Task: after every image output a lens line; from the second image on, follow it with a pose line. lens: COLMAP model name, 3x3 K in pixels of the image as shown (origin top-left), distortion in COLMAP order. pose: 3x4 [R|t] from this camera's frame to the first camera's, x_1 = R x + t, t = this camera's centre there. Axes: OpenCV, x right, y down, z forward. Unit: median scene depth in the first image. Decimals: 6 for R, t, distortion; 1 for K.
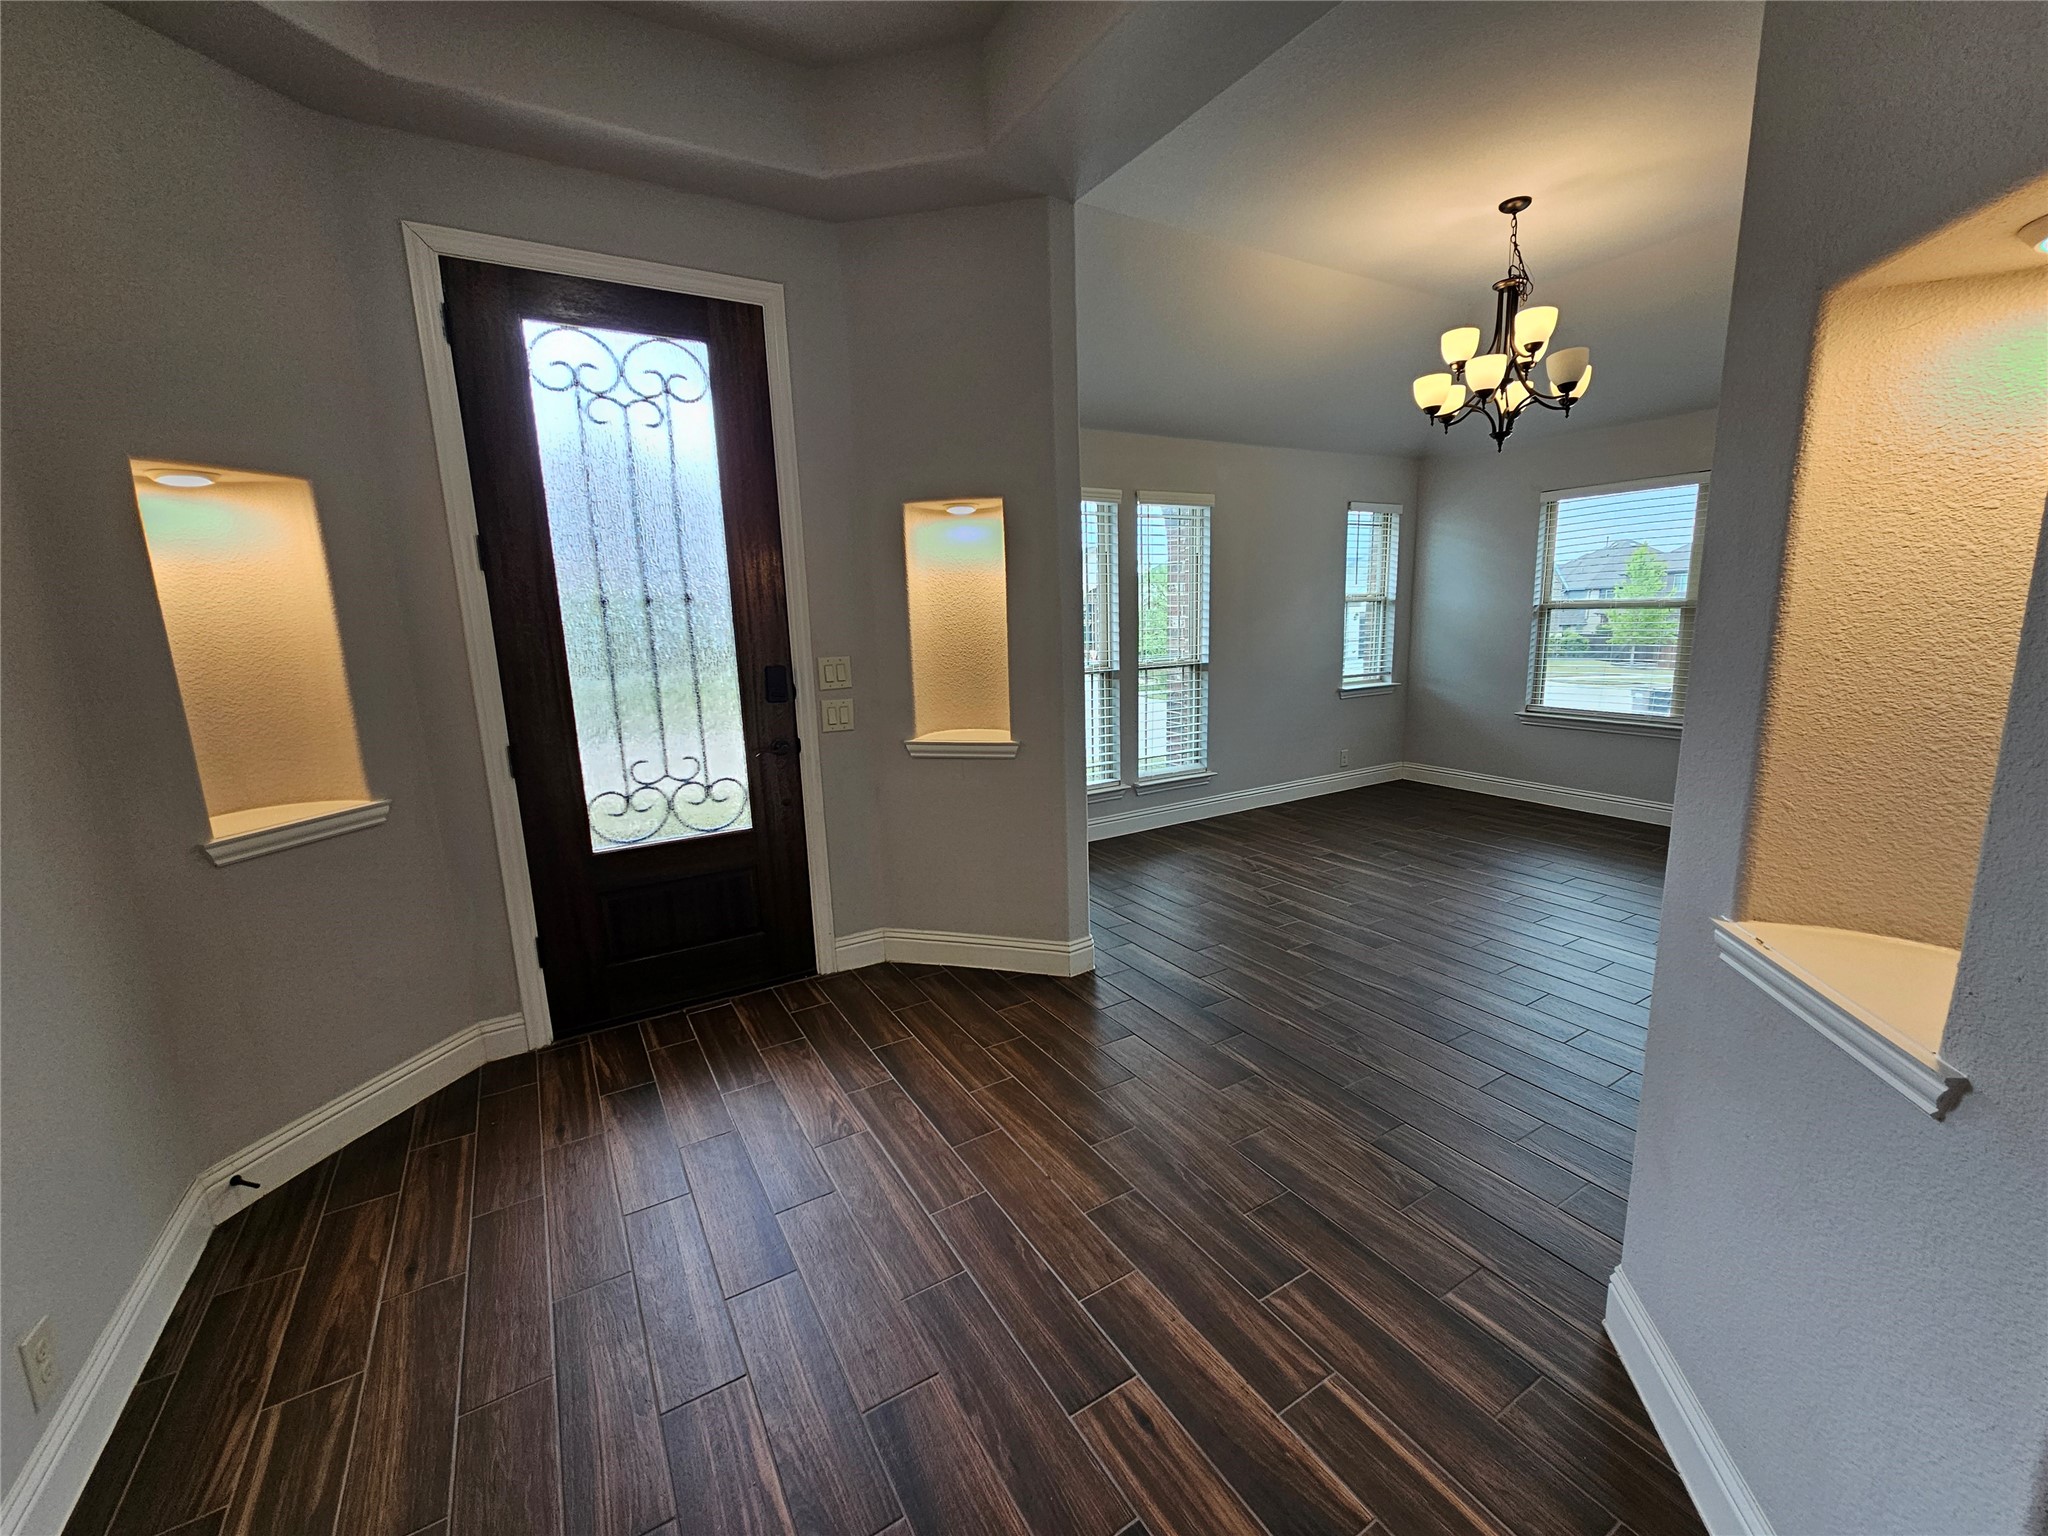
lens RADIAL K [[838.2, 0, 1039.7], [0, 838.2, 763.4], [0, 0, 1]] dist [-0.000757, 0.000312]
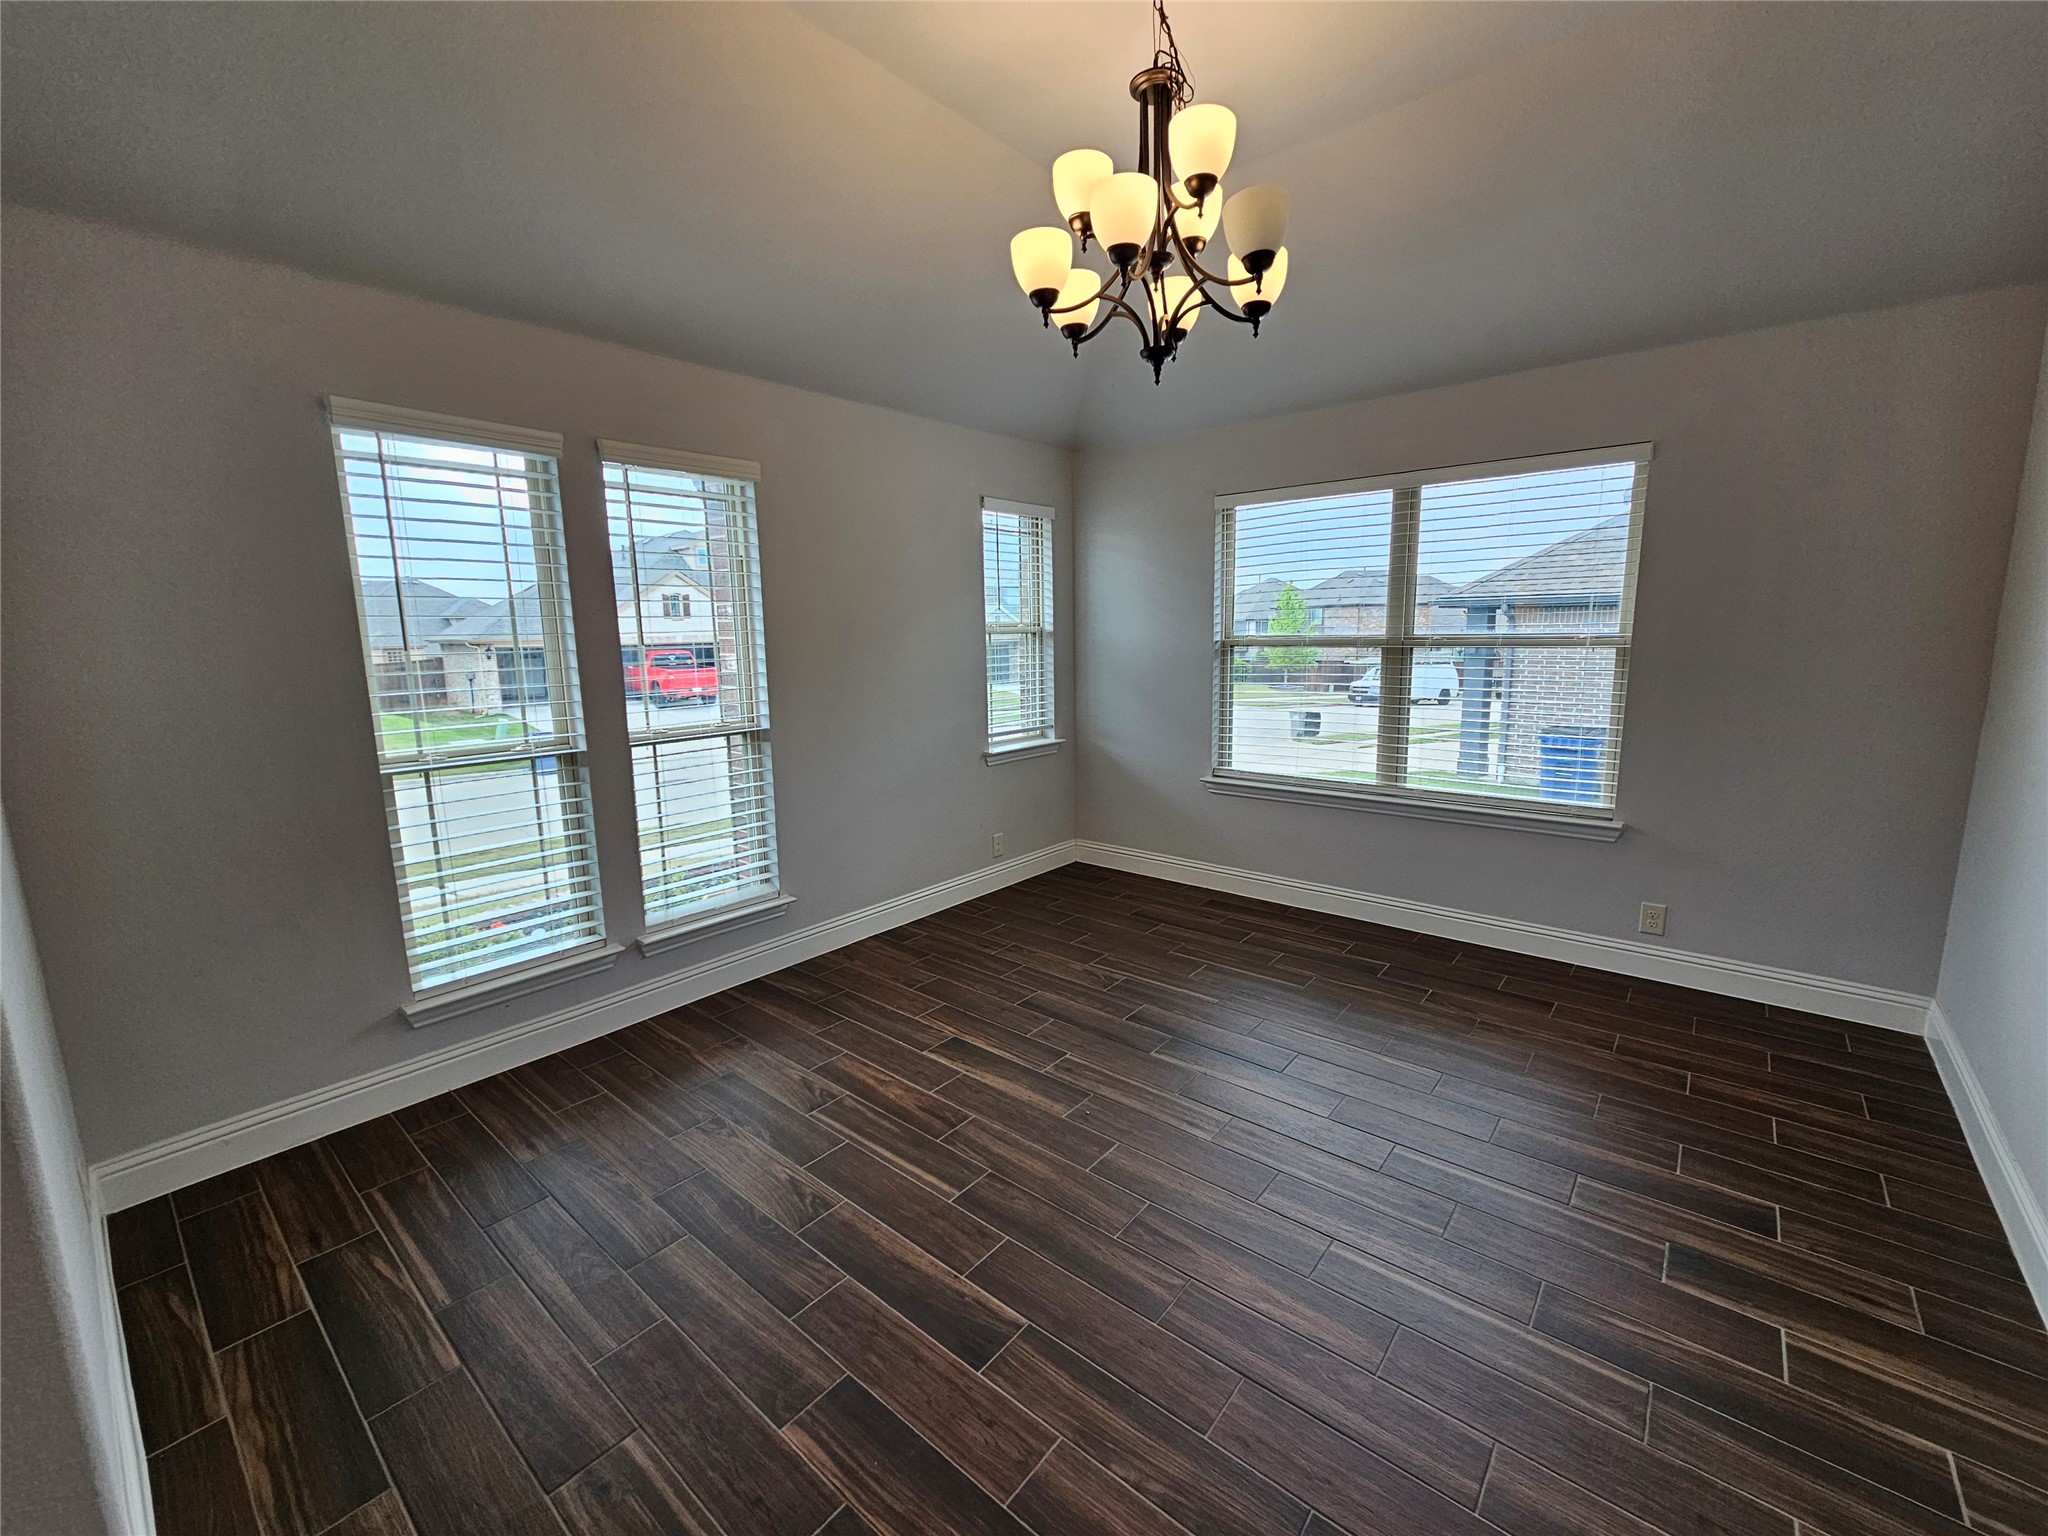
lens RADIAL K [[838.2, 0, 1037.9], [0, 838.2, 763.9], [0, 0, 1]] dist [-0.000757, 0.000312]
pose [[0.945858, -0.040981, 0.321982, 0.191928], [0.049931, 0.998561, -0.019585, -0.072318], [-0.320716, 0.034602, 0.946543, 0.342353]]
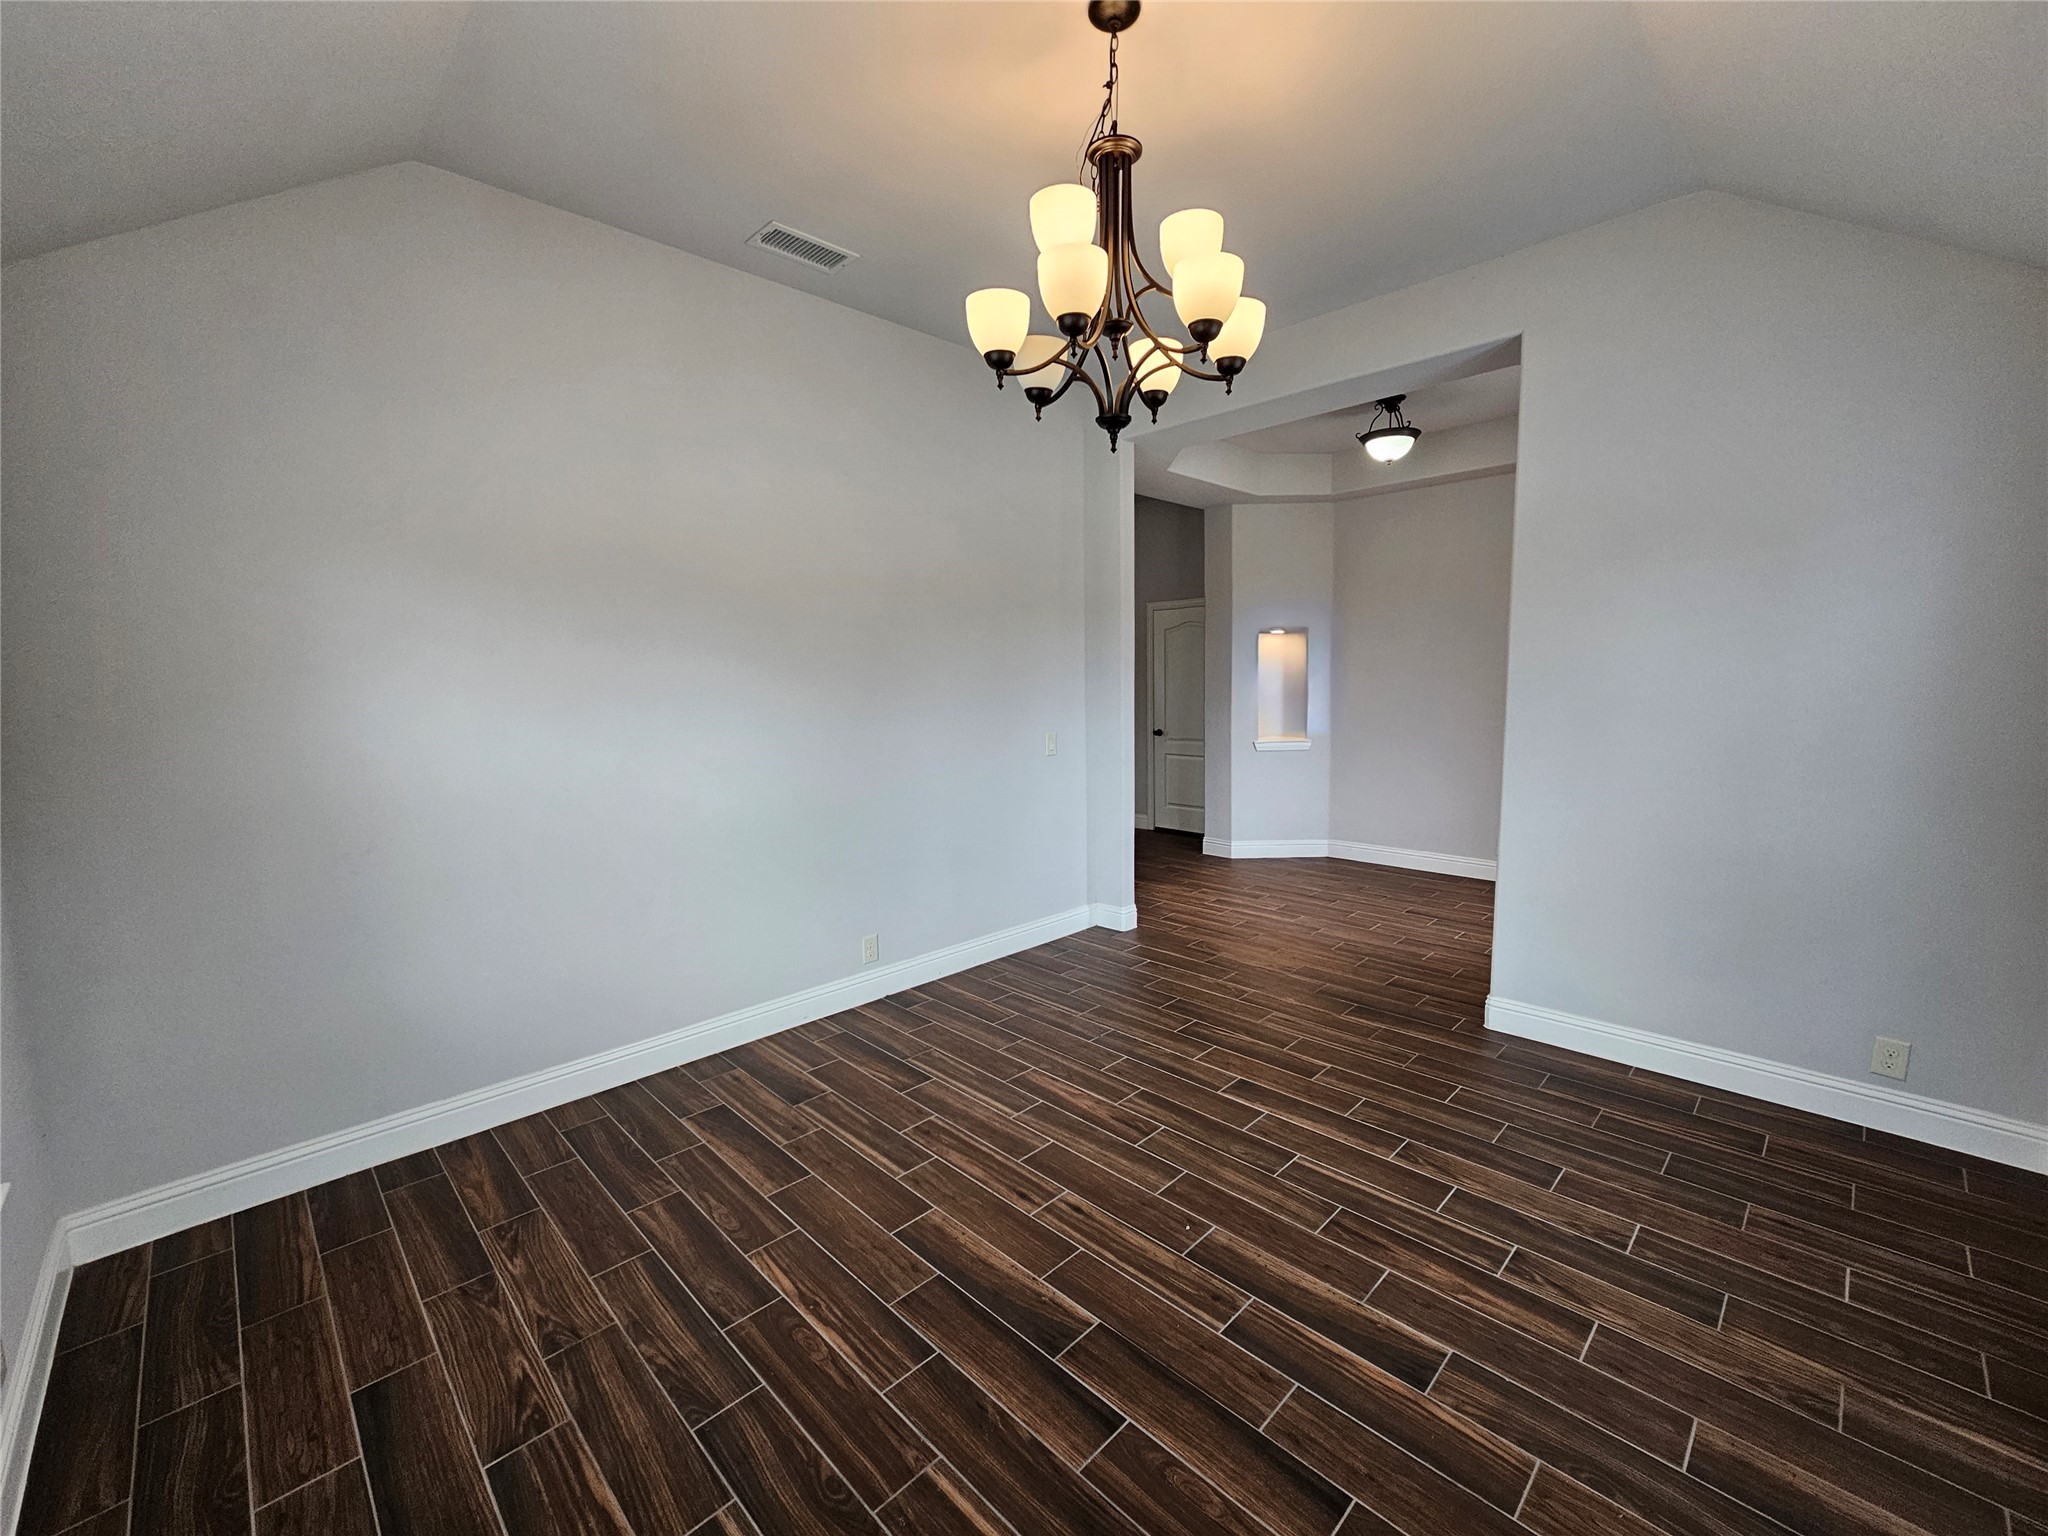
lens RADIAL K [[838.2, 0, 1037.8], [0, 838.2, 767.2], [0, 0, 1]] dist [-0.000757, 0.000312]
pose [[-0.971148, 0.070507, -0.227816, 0.514602], [0.000062, 0.955370, 0.295412, -0.232915], [0.238477, 0.286874, -0.927810, 1.092024]]
